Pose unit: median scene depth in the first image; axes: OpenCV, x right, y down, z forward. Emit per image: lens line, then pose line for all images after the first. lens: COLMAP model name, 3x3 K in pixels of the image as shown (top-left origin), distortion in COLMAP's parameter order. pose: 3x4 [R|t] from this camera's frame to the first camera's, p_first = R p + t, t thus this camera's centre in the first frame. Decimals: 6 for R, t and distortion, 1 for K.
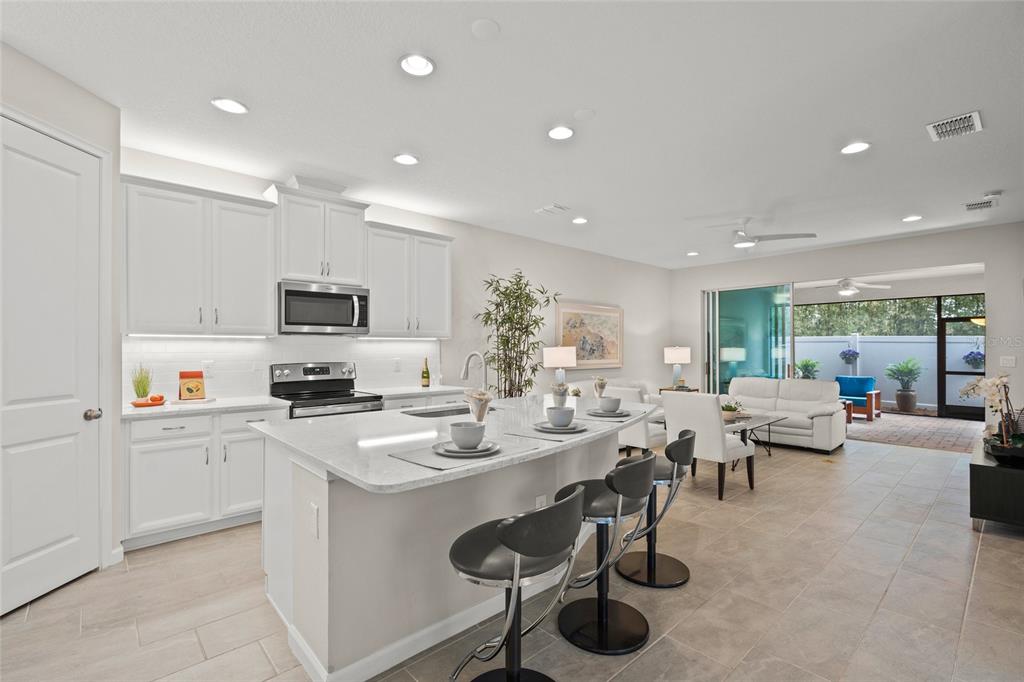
lens RADIAL K [[468.1, 0, 509.0], [0, 468.1, 347.4], [0, 0, 1]] dist [-0.007926, 0.004678]
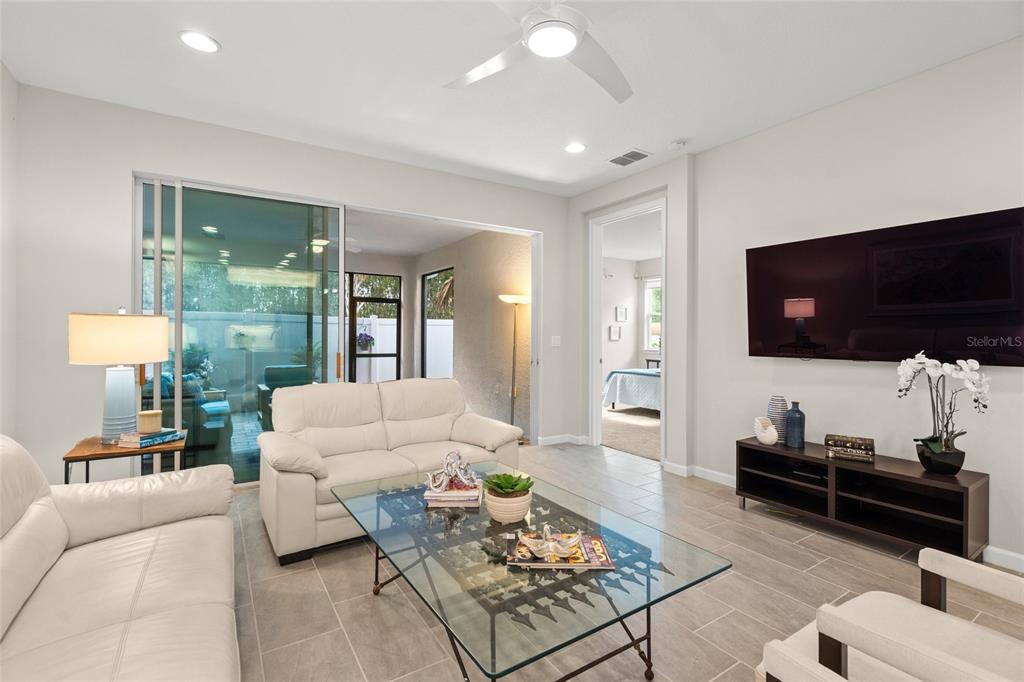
lens RADIAL K [[468.1, 0, 511.3], [0, 468.1, 332.5], [0, 0, 1]] dist [-0.007926, 0.004678]
pose [[0.170275, 0.005519, 0.985381, 0.090594], [-0.006500, 0.999969, -0.004478, 0.013072], [-0.985375, -0.005642, 0.170305, 0.703465]]
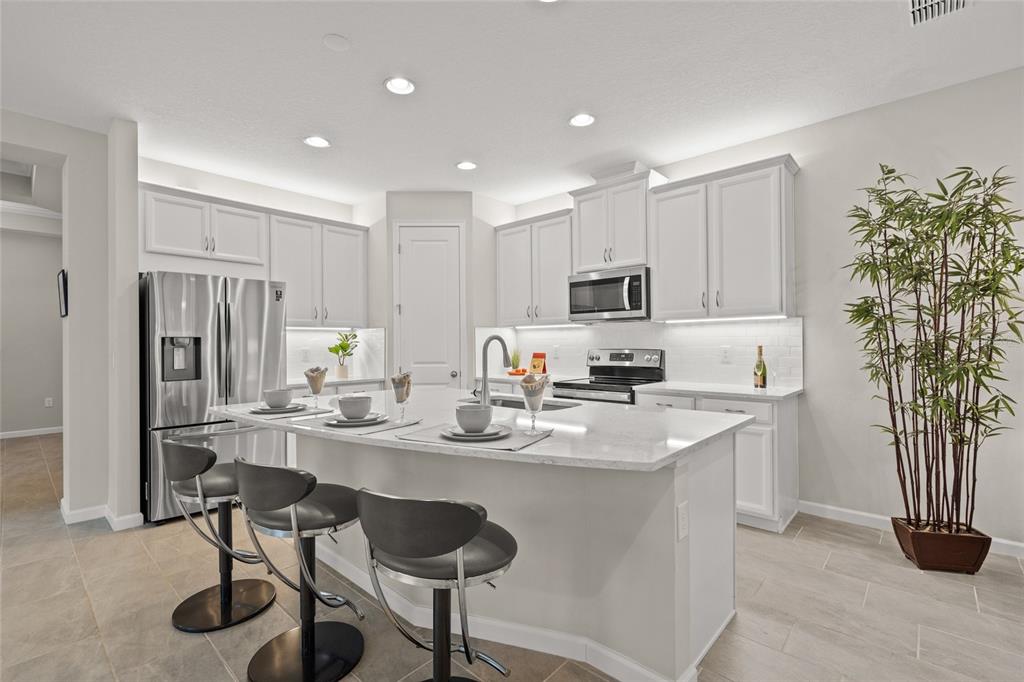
lens RADIAL K [[468.1, 0, 514.9], [0, 468.1, 342.3], [0, 0, 1]] dist [-0.007926, 0.004678]
pose [[0.087662, -0.002428, -0.996147, 0.325111], [0.008710, 0.999961, -0.001671, 0.010552], [0.996112, -0.008530, 0.087680, 0.393451]]
